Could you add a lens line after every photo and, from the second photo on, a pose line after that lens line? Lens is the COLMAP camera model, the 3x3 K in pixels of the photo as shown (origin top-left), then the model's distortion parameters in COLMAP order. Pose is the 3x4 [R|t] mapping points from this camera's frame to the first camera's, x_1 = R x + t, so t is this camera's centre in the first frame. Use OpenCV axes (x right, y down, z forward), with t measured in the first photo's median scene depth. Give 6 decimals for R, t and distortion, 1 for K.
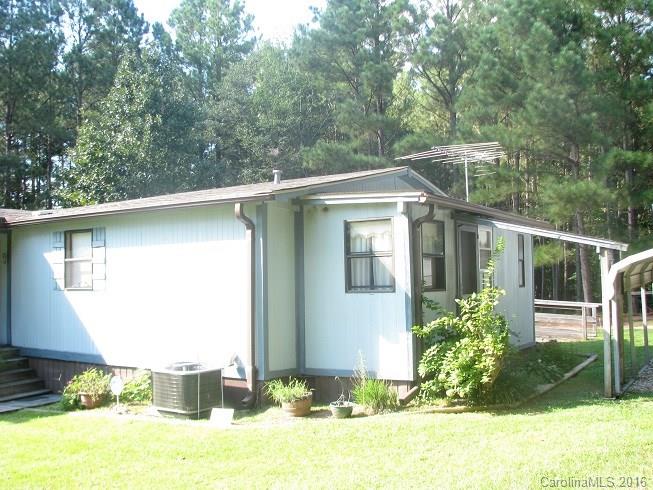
lens RADIAL K [[732.2, 0, 326.5], [0, 732.2, 245.0], [0, 0, 1]] dist [-0.209082, 0.247332]
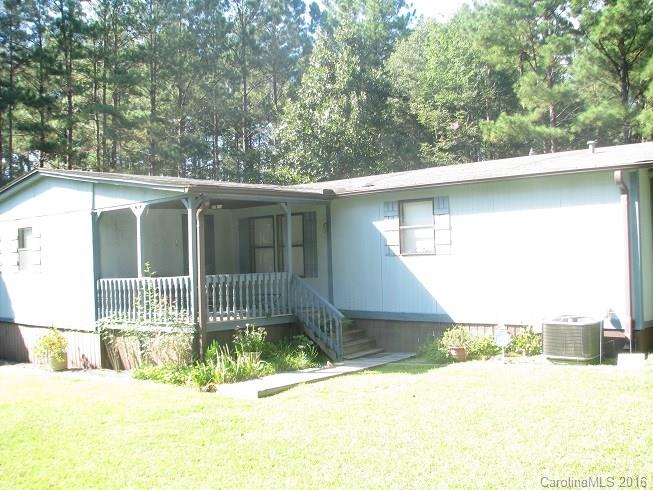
lens RADIAL K [[732.2, 0, 326.5], [0, 732.2, 245.0], [0, 0, 1]] dist [-0.209082, 0.247332]
pose [[0.991119, -0.015082, -0.132121, -0.329587], [0.019519, 0.999286, 0.032353, 0.009379], [0.131539, -0.034645, 0.990705, -0.104242]]
